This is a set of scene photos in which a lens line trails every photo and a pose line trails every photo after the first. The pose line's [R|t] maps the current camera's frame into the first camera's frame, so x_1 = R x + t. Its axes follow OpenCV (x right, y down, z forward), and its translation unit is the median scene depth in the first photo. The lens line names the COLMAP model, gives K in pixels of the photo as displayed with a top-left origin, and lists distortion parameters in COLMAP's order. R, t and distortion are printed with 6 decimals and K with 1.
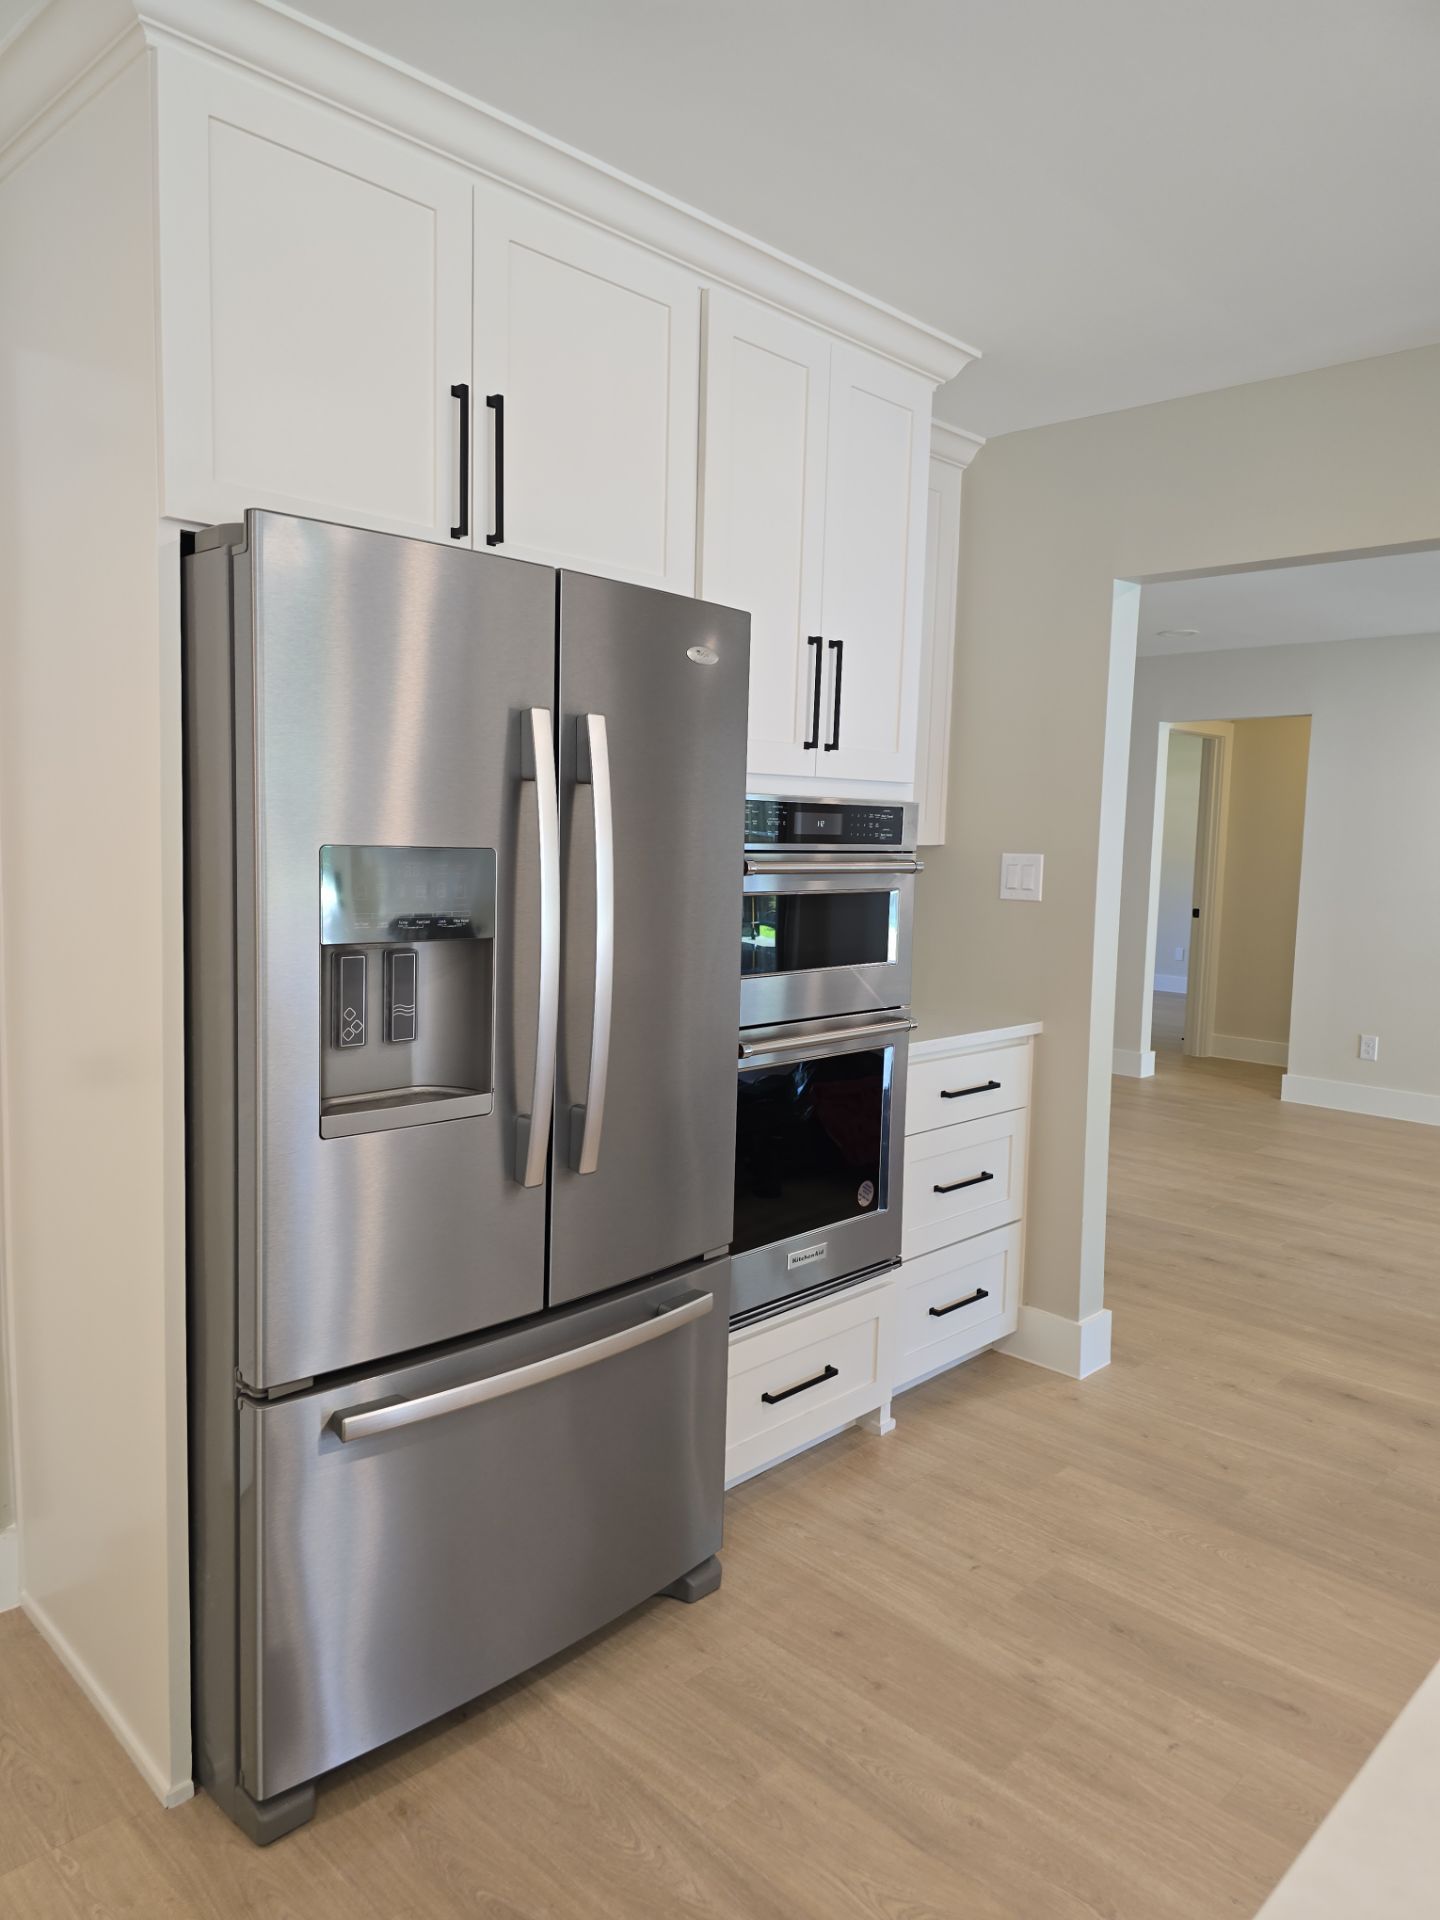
lens RADIAL K [[1285.0, 0, 722.4], [0, 1285.0, 955.9], [0, 0, 1]] dist [0.047967, -0.068329]
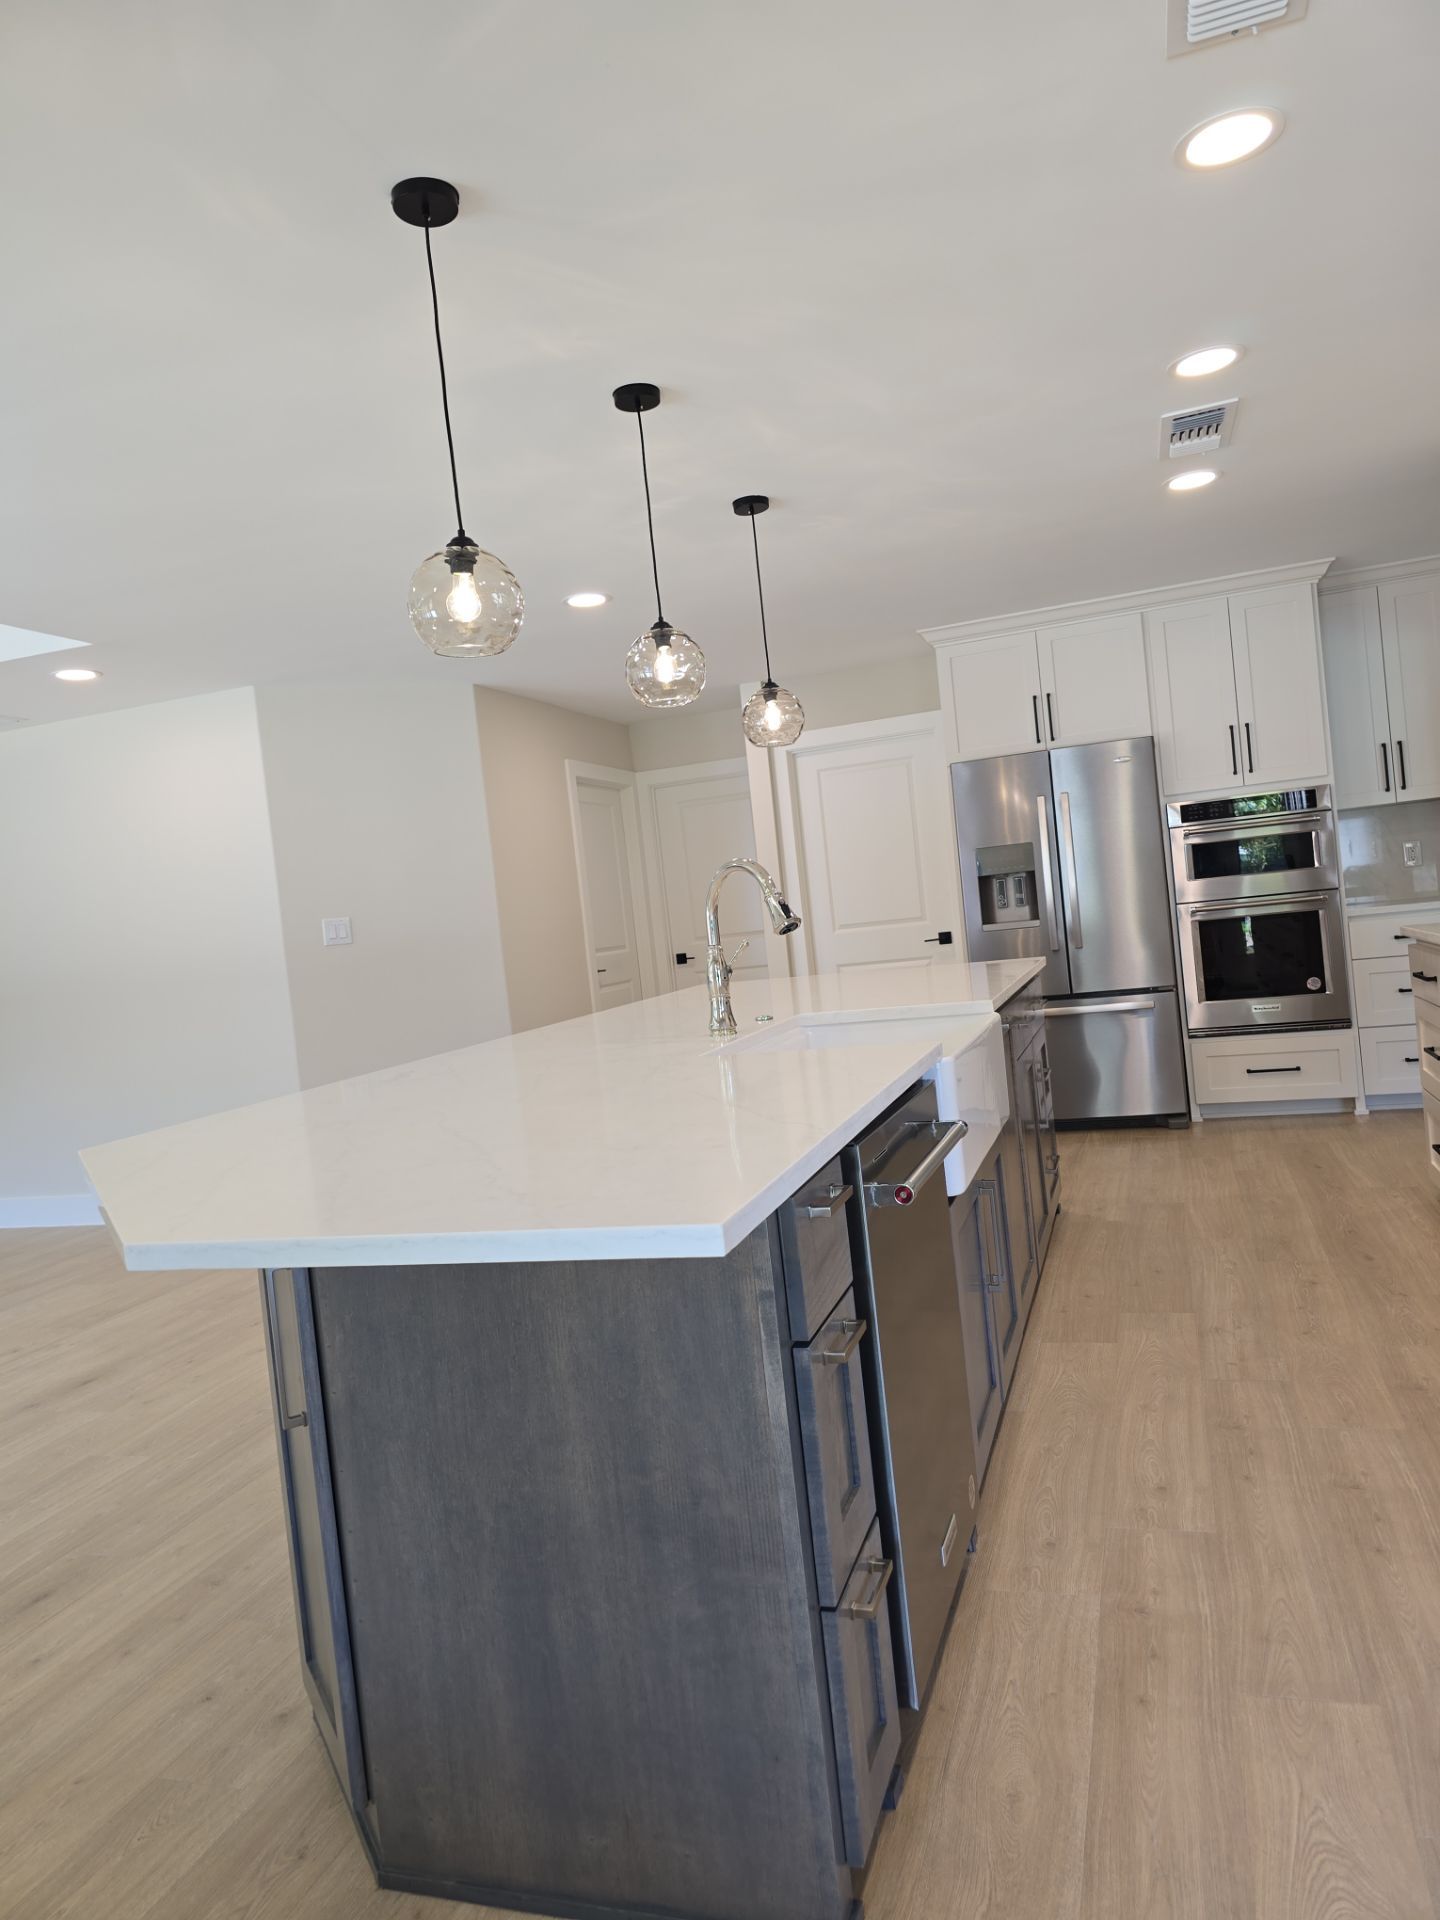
lens RADIAL K [[1290.9, 0, 726.5], [0, 1290.9, 950.2], [0, 0, 1]] dist [0.052680, -0.047800]
pose [[0.437229, -0.049717, -0.897975, 1.542762], [0.026476, 0.998750, -0.042405, 0.196355], [0.898960, -0.005234, 0.437999, -0.713797]]
